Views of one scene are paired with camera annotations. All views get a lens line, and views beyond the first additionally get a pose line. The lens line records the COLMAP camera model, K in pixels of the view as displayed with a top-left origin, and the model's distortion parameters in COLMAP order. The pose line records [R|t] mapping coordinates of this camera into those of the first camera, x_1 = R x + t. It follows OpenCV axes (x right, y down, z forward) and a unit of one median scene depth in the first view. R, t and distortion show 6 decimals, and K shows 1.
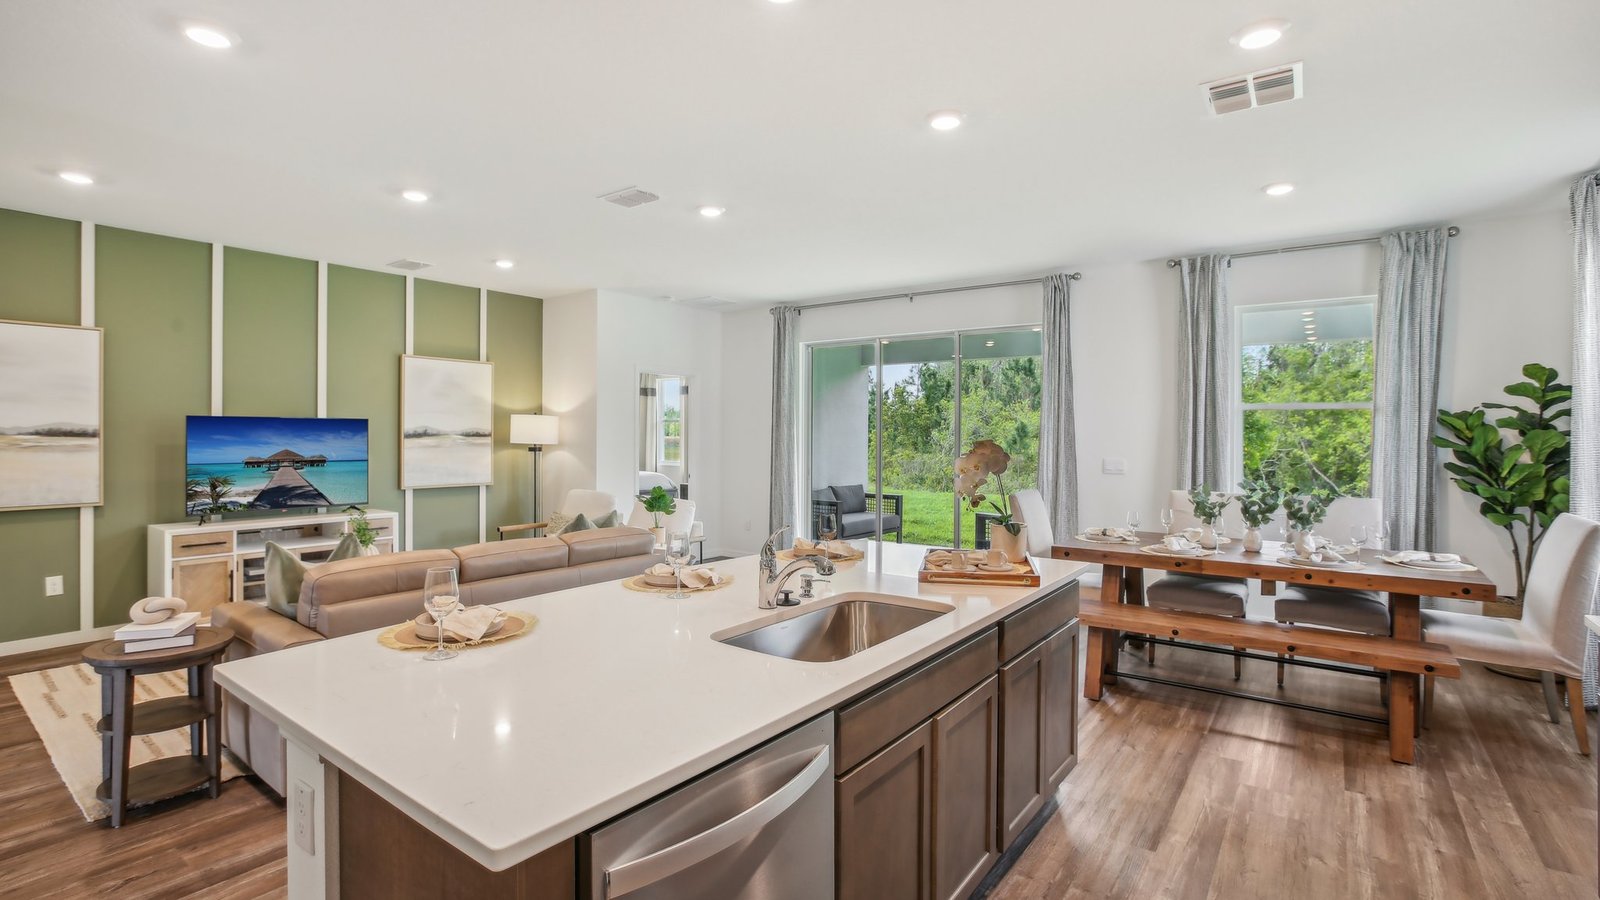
lens RADIAL K [[756.1, 0, 802.0], [0, 756.1, 431.8], [0, 0, 1]] dist [-0.048869, 0.022223]
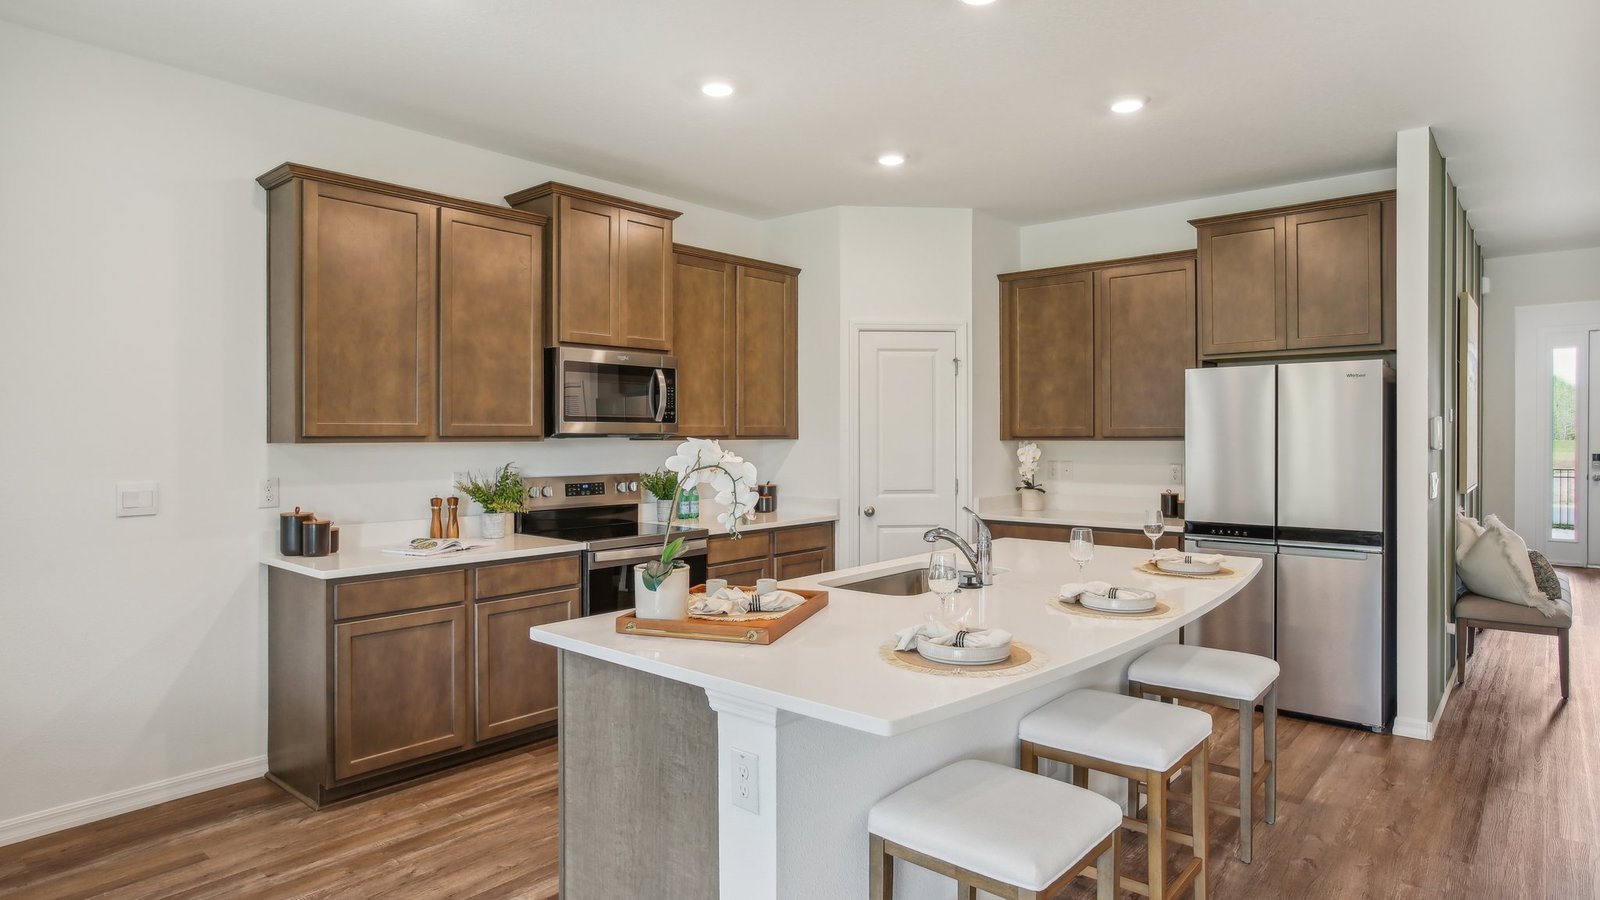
lens RADIAL K [[902.3, 0, 793.3], [0, 902.3, 433.6], [0, 0, 1]] dist [-0.017271, 0.003419]
pose [[-0.995610, -0.005325, 0.093445, 0.057903], [-0.005292, 0.999986, 0.000603, 0.002391], [-0.093447, 0.000106, -0.995624, 1.204912]]
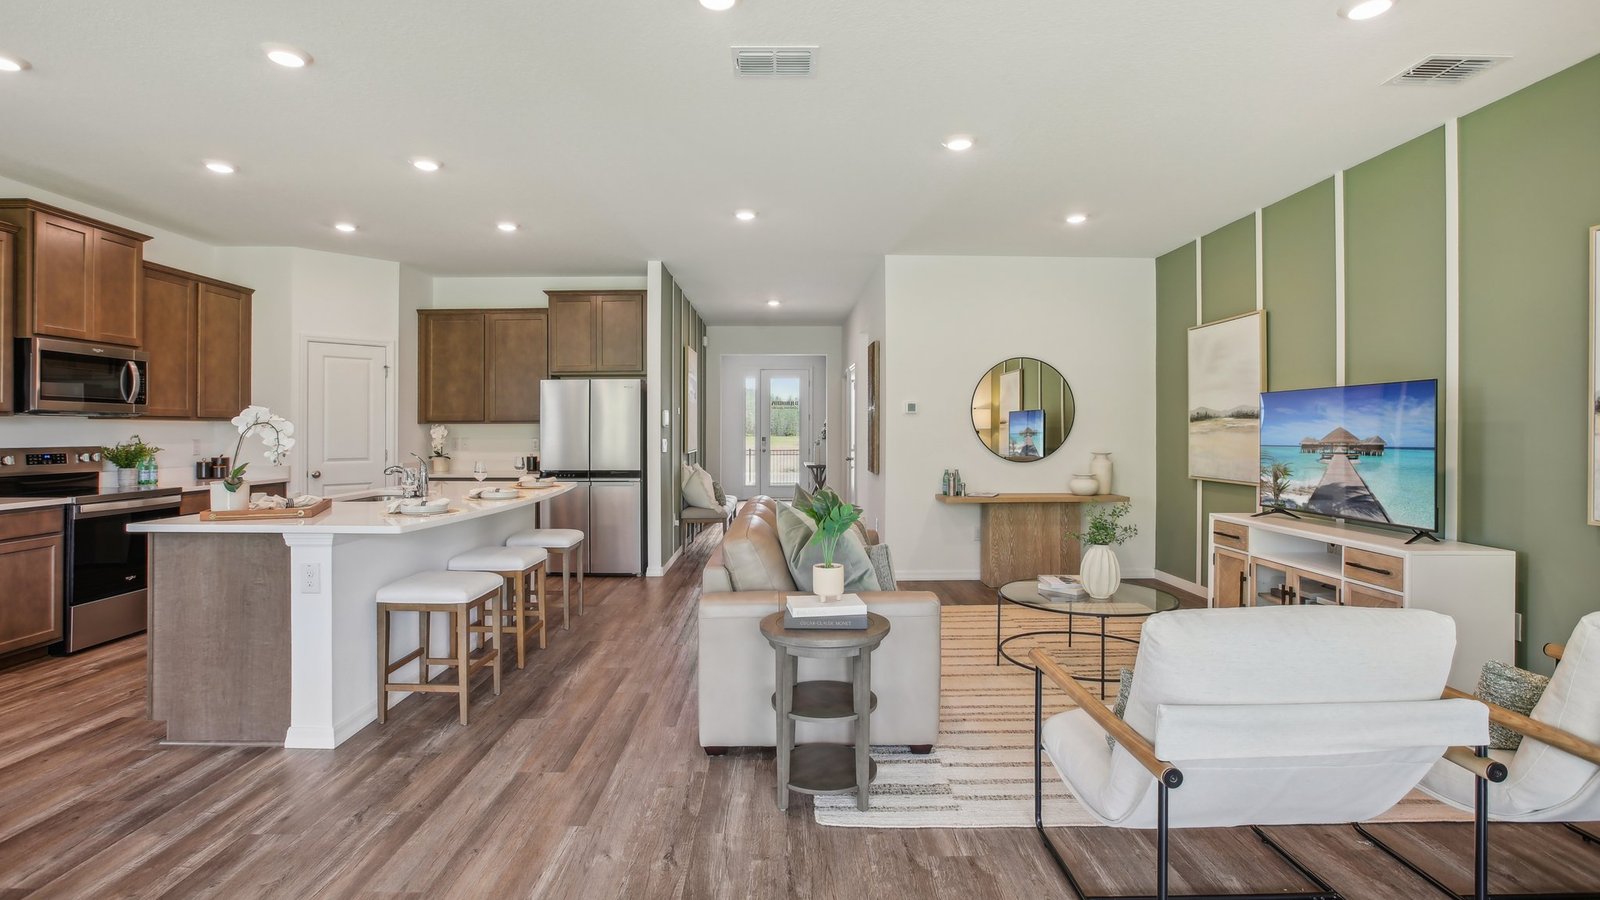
lens RADIAL K [[740.0, 0, 797.6], [0, 740.0, 427.2], [0, 0, 1]] dist [-0.041491, 0.014846]
pose [[-0.802826, -0.009001, -0.596146, 0.163978], [-0.003730, 0.999942, -0.010075, 0.033417], [0.596202, -0.005865, -0.802813, 1.609730]]
